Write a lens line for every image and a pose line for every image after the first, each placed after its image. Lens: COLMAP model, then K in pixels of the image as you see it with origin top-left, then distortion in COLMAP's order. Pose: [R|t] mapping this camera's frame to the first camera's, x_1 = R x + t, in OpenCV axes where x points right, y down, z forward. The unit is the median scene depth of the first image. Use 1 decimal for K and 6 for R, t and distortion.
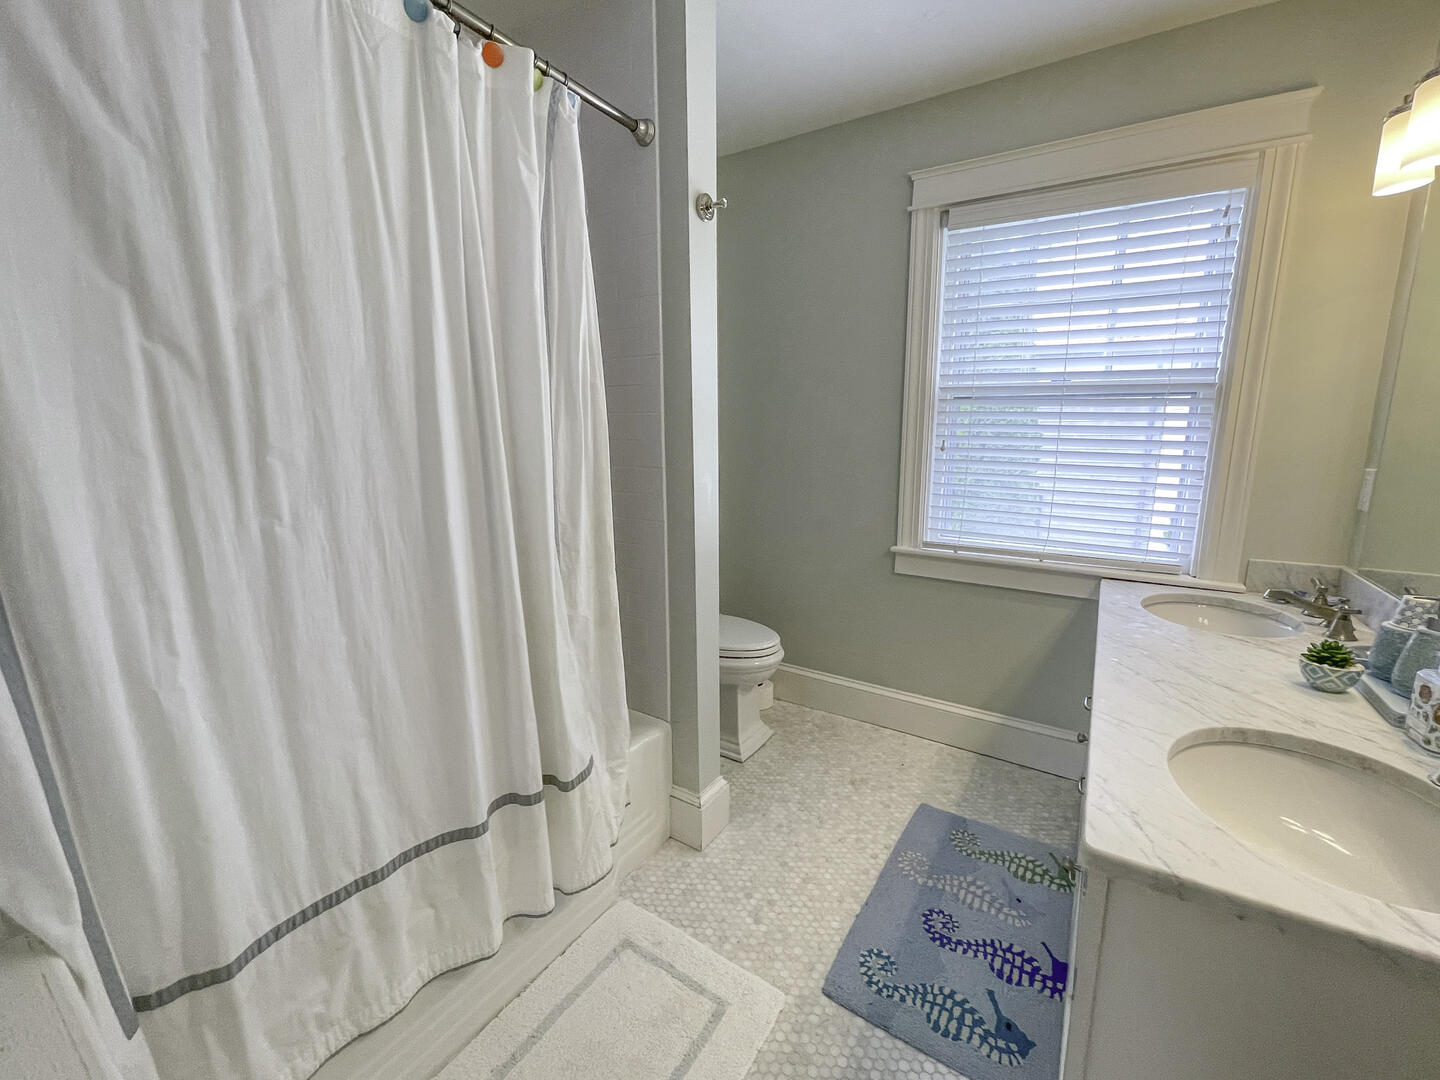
lens RADIAL K [[596.2, 0, 724.1], [0, 596.2, 543.7], [0, 0, 1]] dist [0.003451, -0.002055]
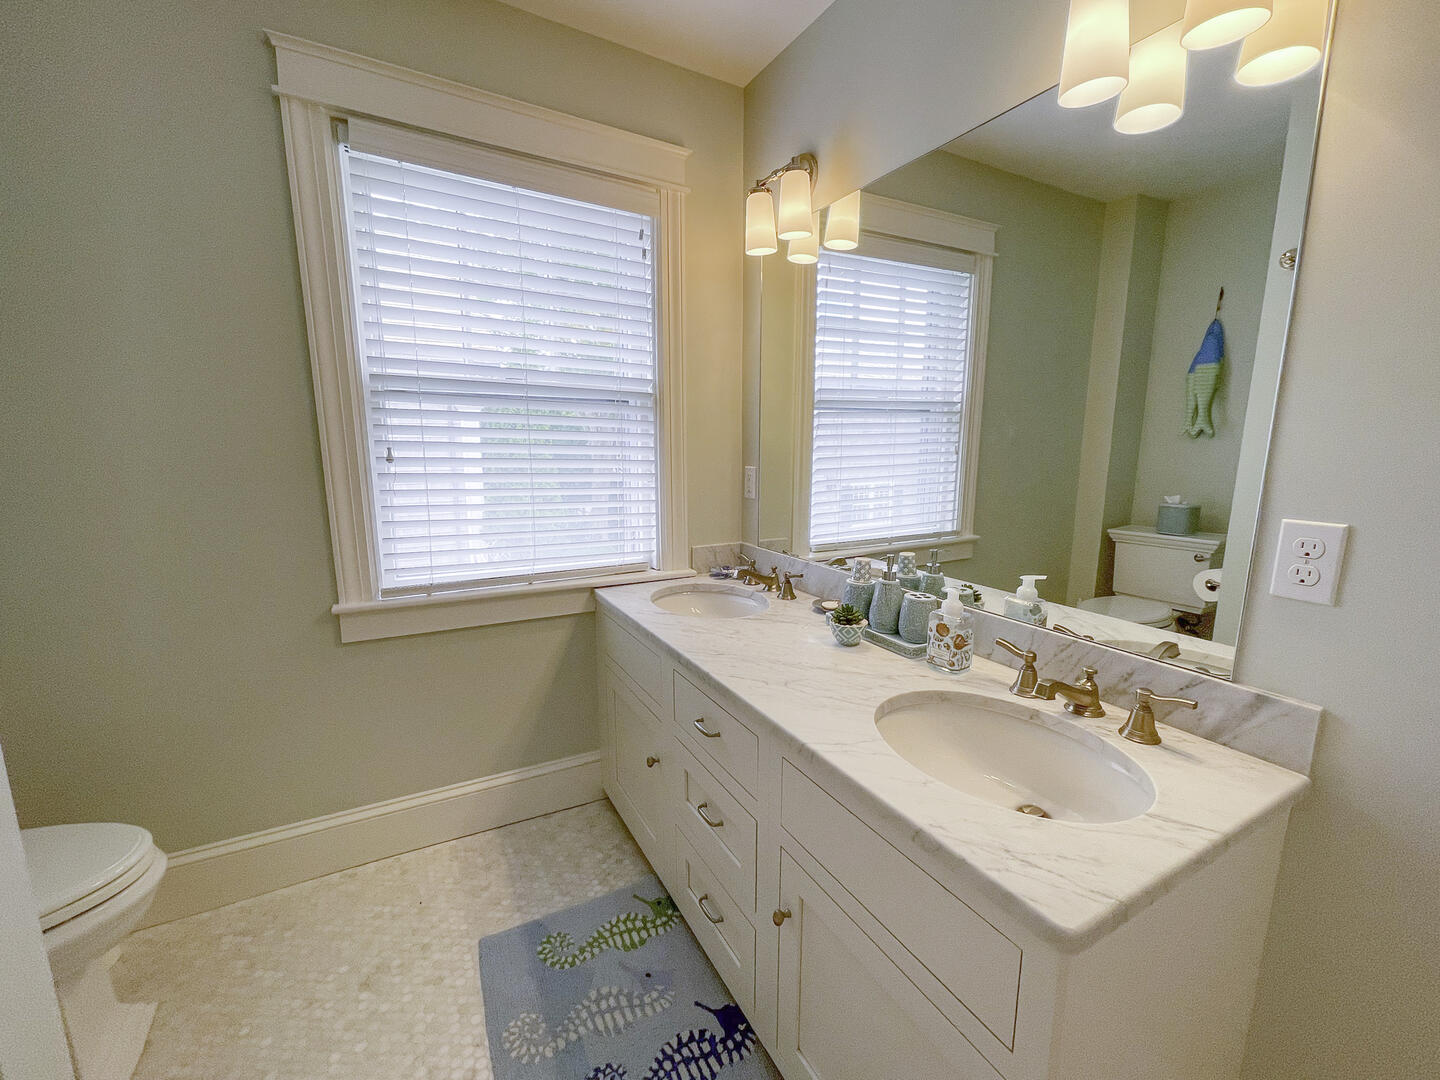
lens RADIAL K [[596.2, 0, 718.6], [0, 596.2, 542.0], [0, 0, 1]] dist [0.003451, -0.002055]
pose [[0.480565, -0.145957, 0.864728, -0.103614], [0.159387, 0.984166, 0.077540, -0.065399], [-0.862353, 0.100563, 0.496219, 0.377670]]
